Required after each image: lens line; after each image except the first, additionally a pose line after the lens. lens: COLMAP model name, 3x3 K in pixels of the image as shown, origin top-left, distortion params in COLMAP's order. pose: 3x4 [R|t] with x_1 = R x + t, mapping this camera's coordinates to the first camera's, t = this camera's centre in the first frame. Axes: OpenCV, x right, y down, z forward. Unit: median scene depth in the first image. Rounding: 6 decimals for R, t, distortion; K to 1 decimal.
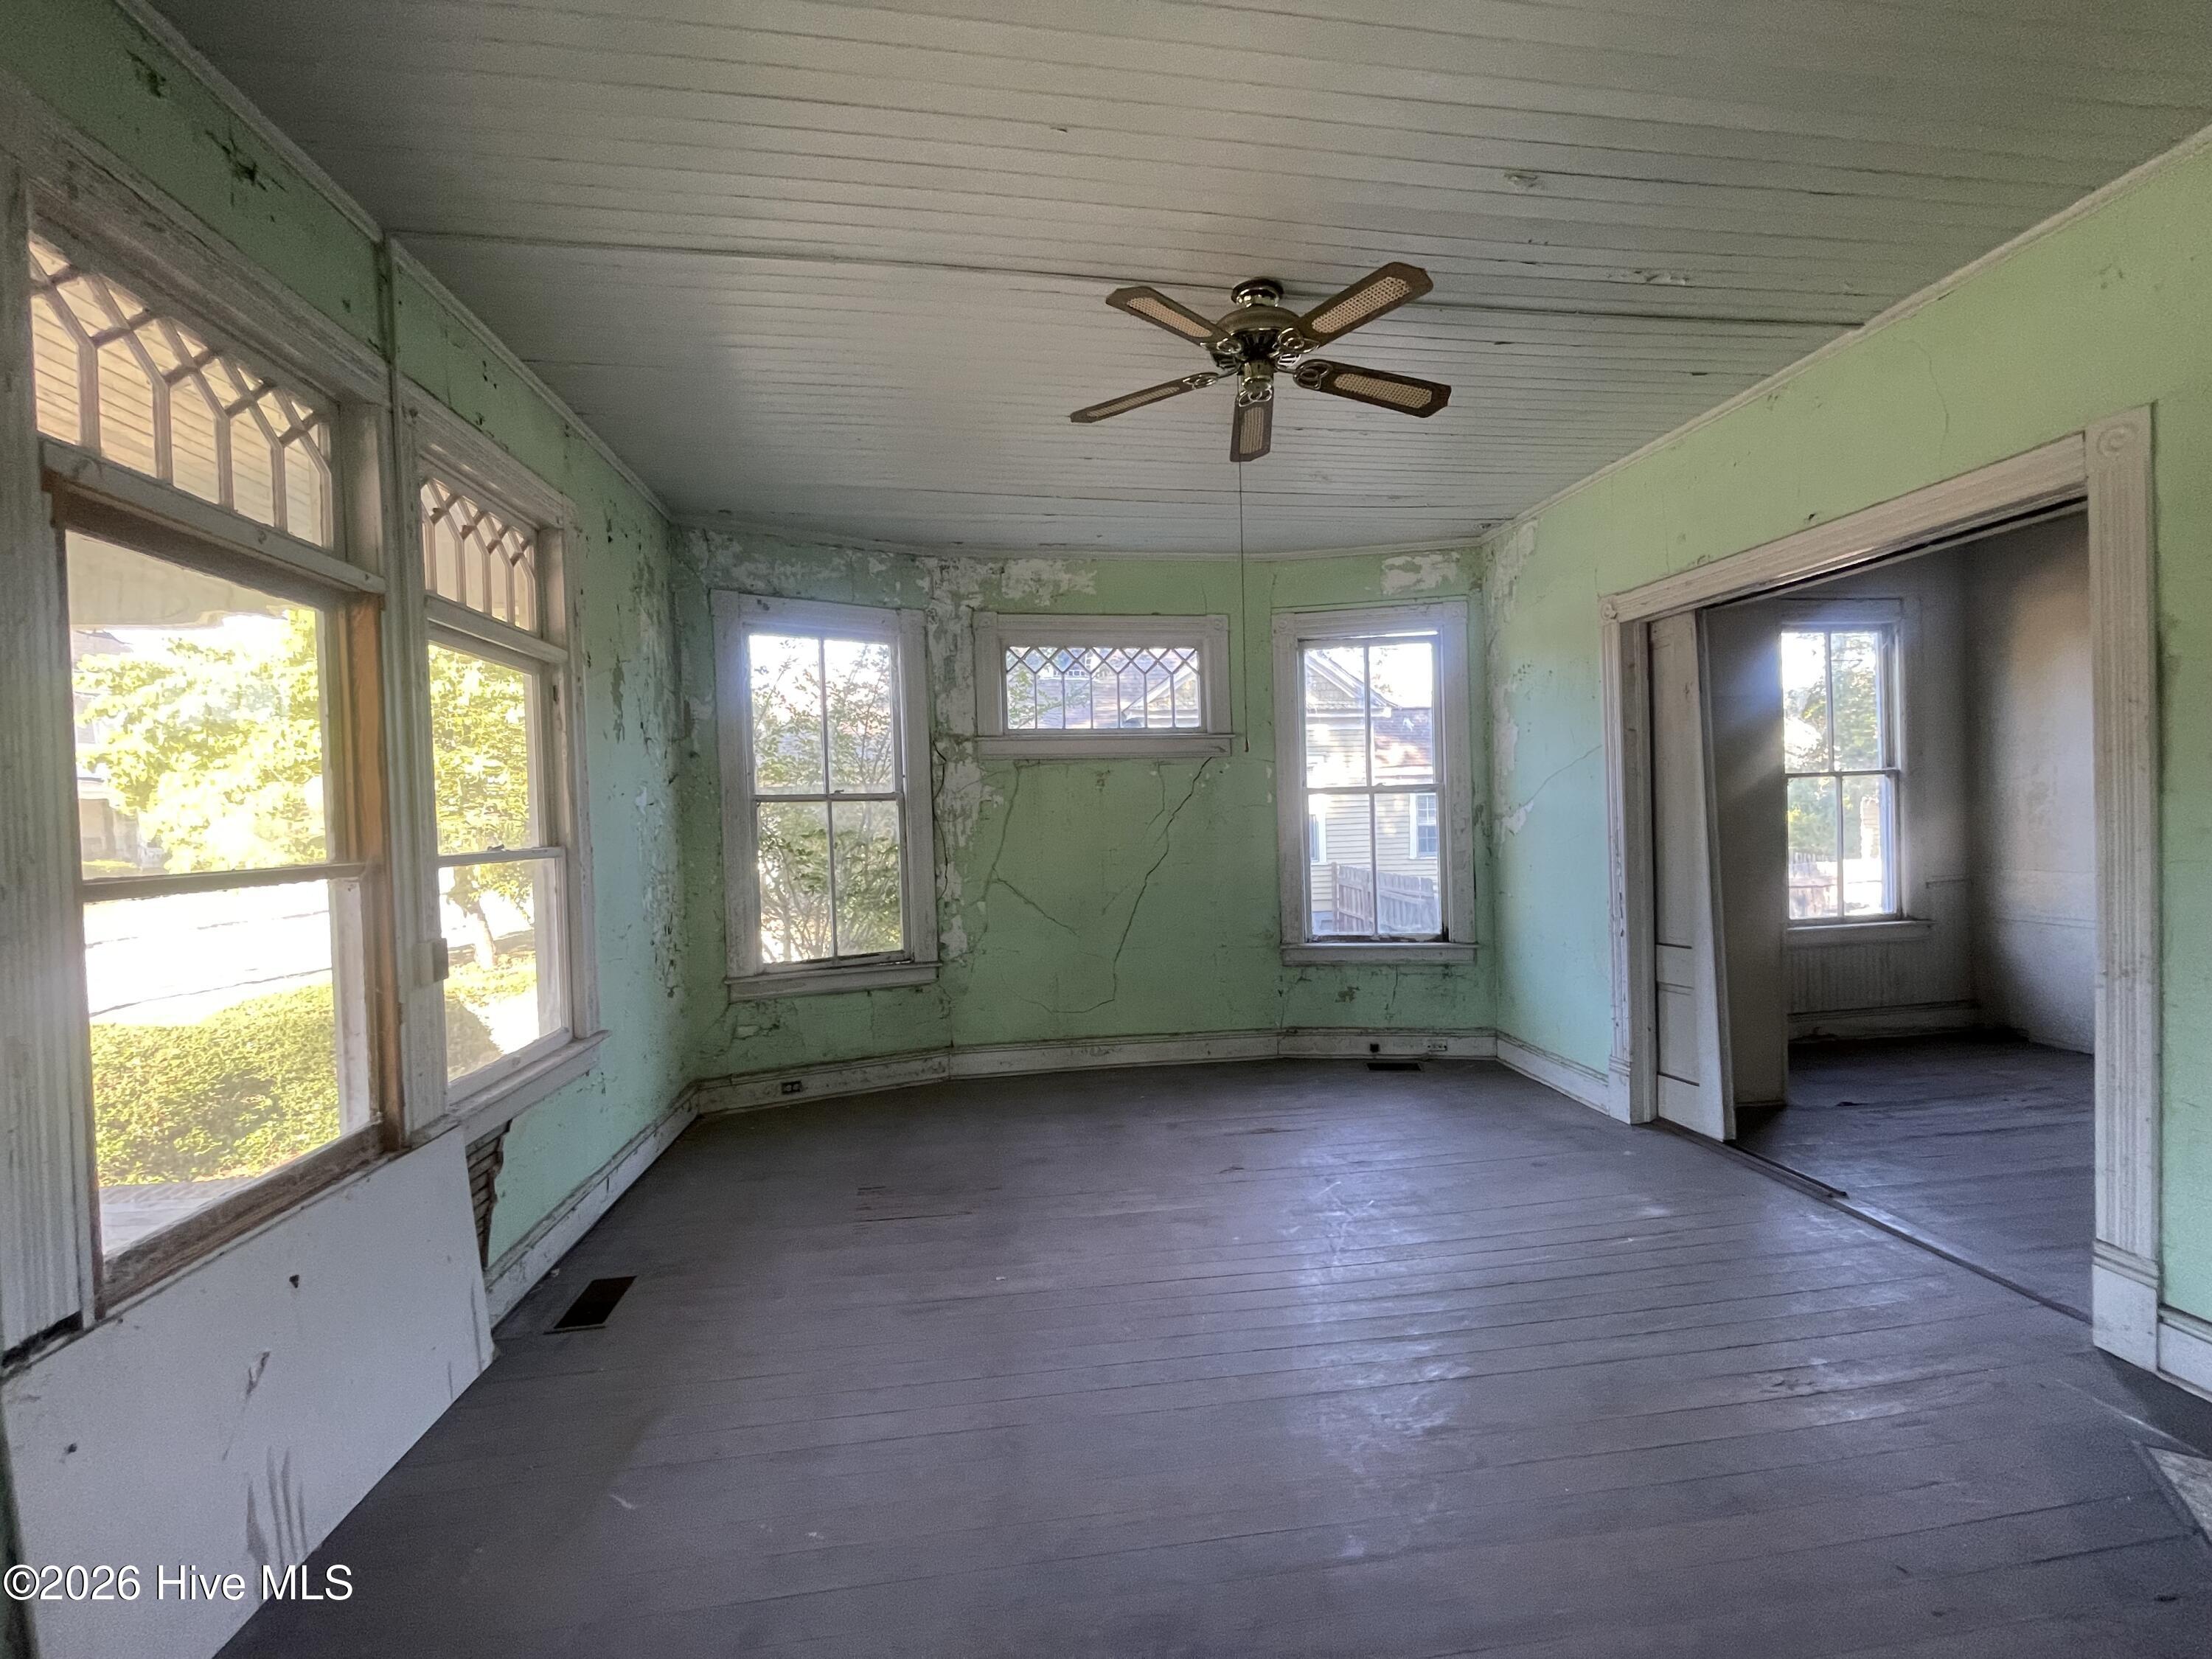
lens RADIAL K [[891.8, 0, 1115.0], [0, 891.8, 827.2], [0, 0, 1]] dist [-0.001782, 0.001043]
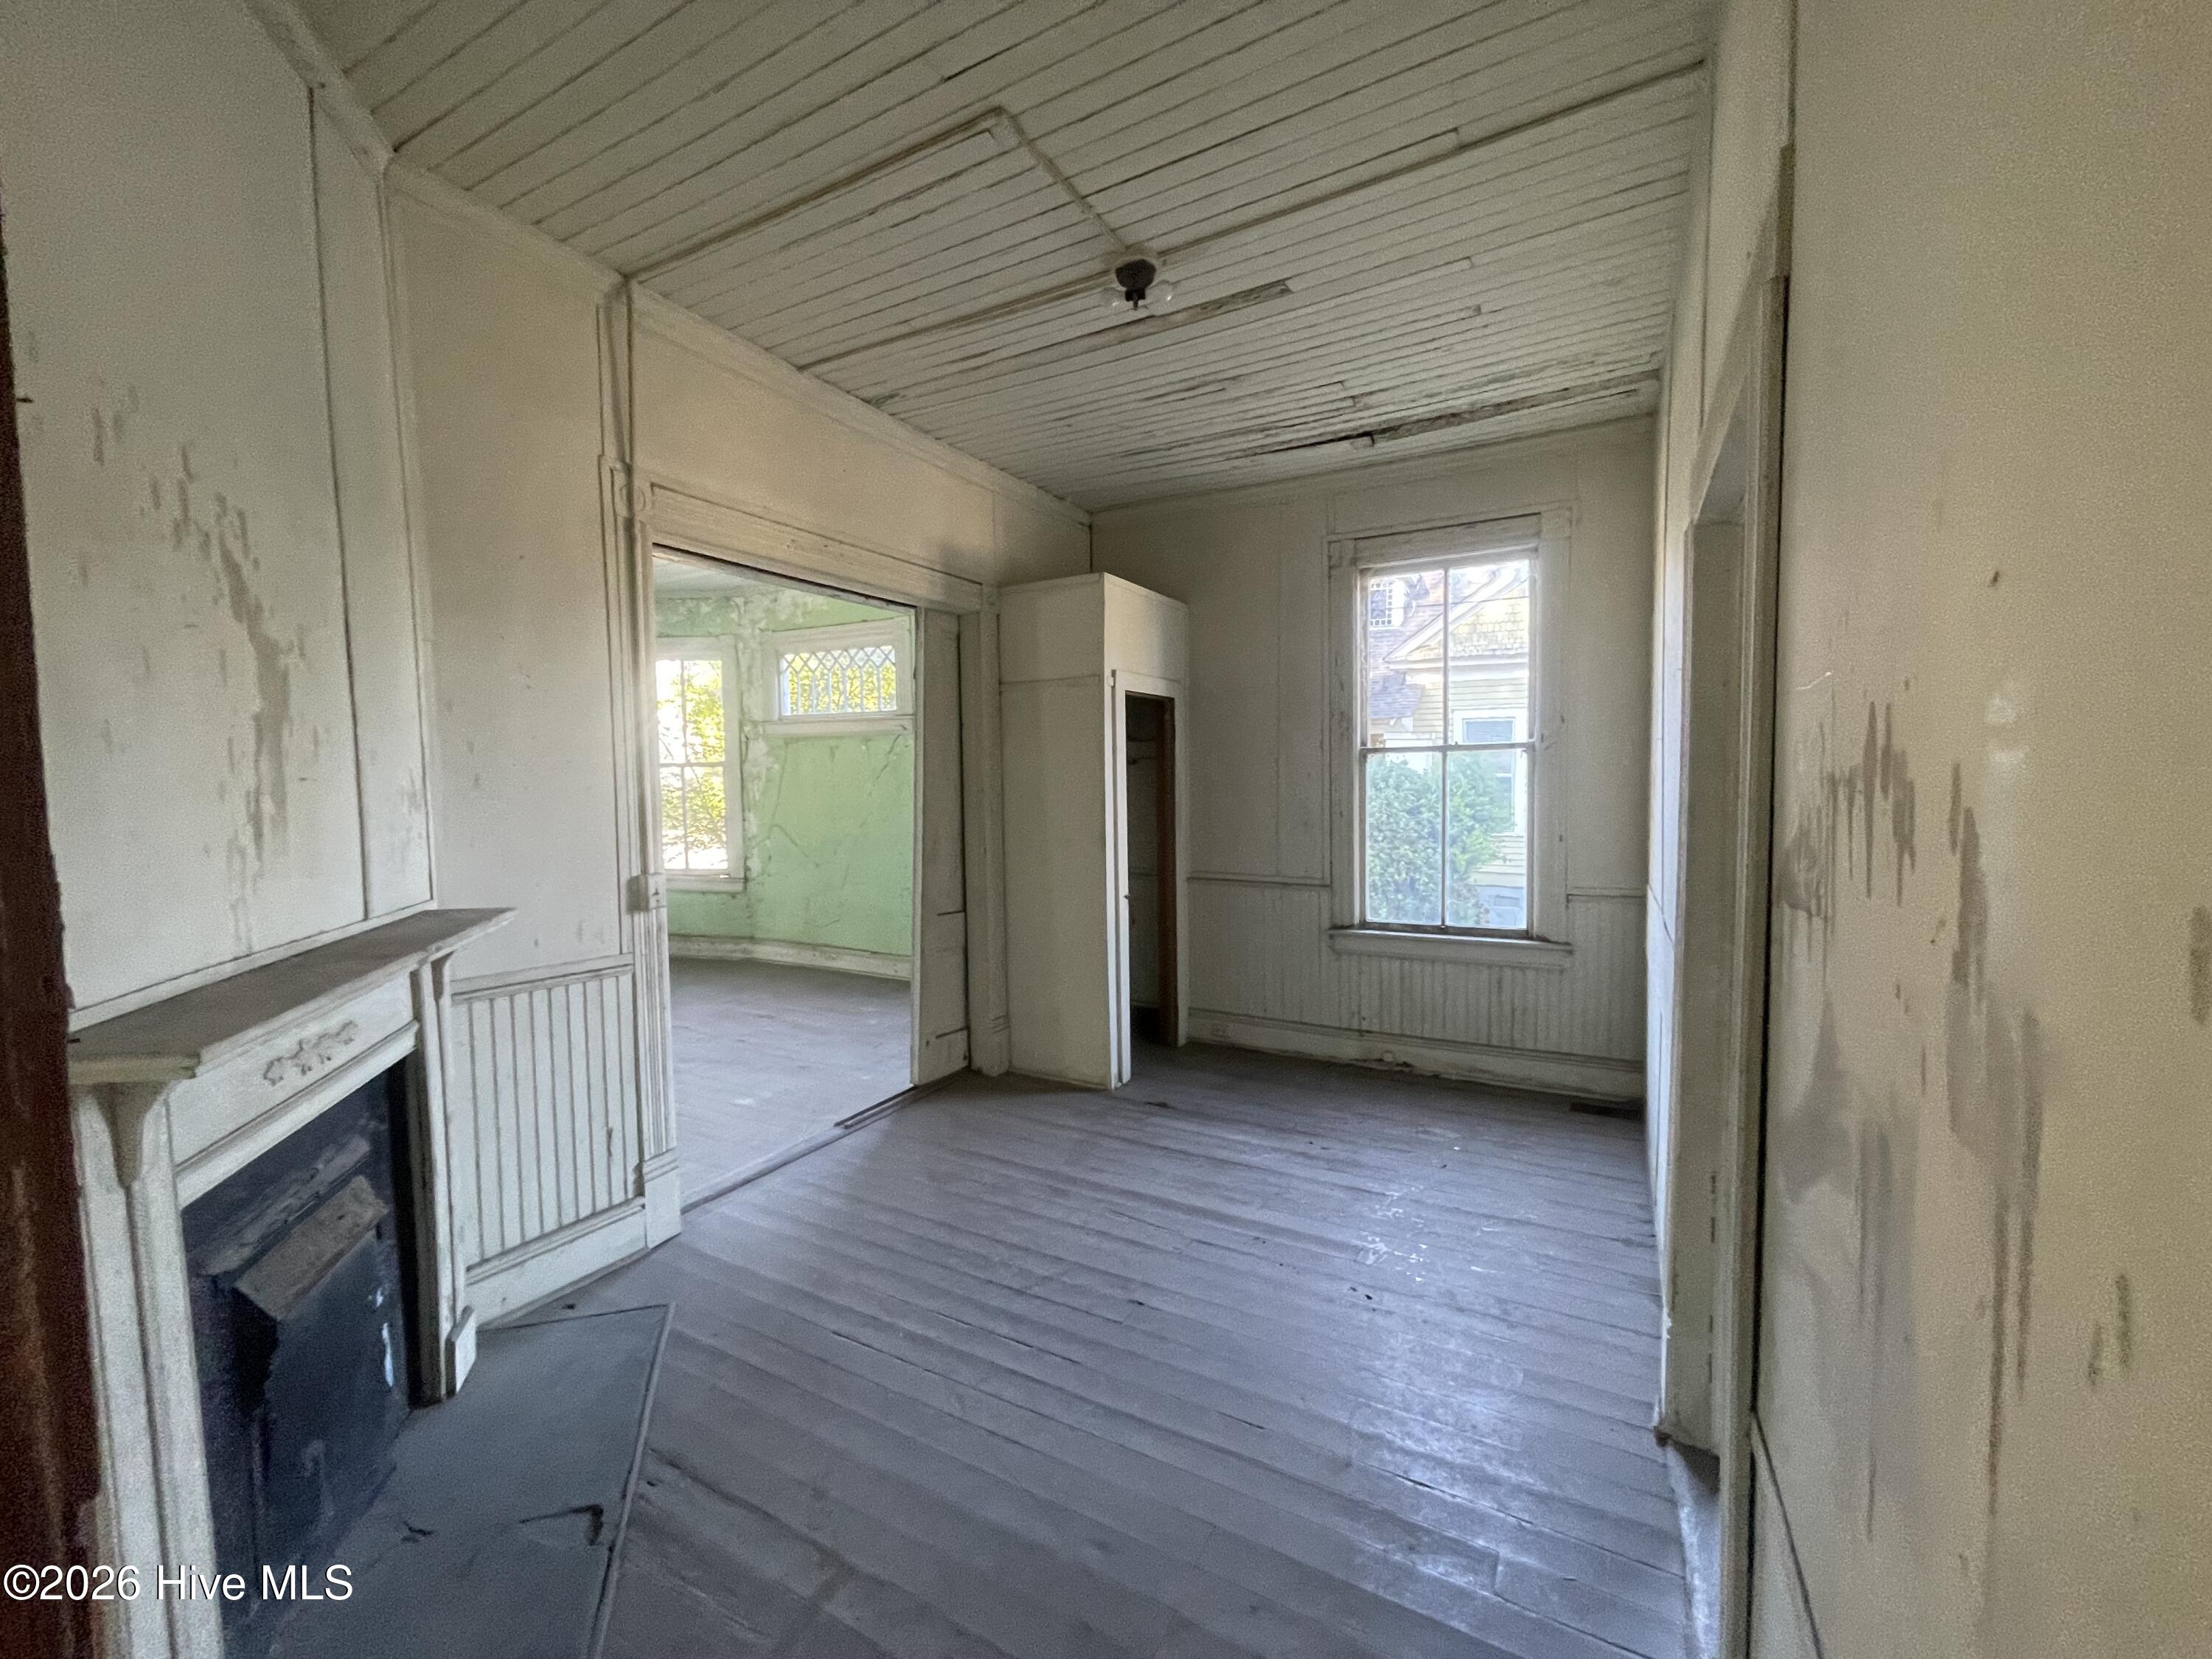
lens RADIAL K [[891.8, 0, 1112.4], [0, 891.8, 833.2], [0, 0, 1]] dist [-0.001782, 0.001043]
pose [[0.803628, 0.056114, -0.592481, 1.129680], [-0.022324, 0.997687, 0.064212, -0.029311], [0.594713, -0.038376, 0.803022, 0.192516]]
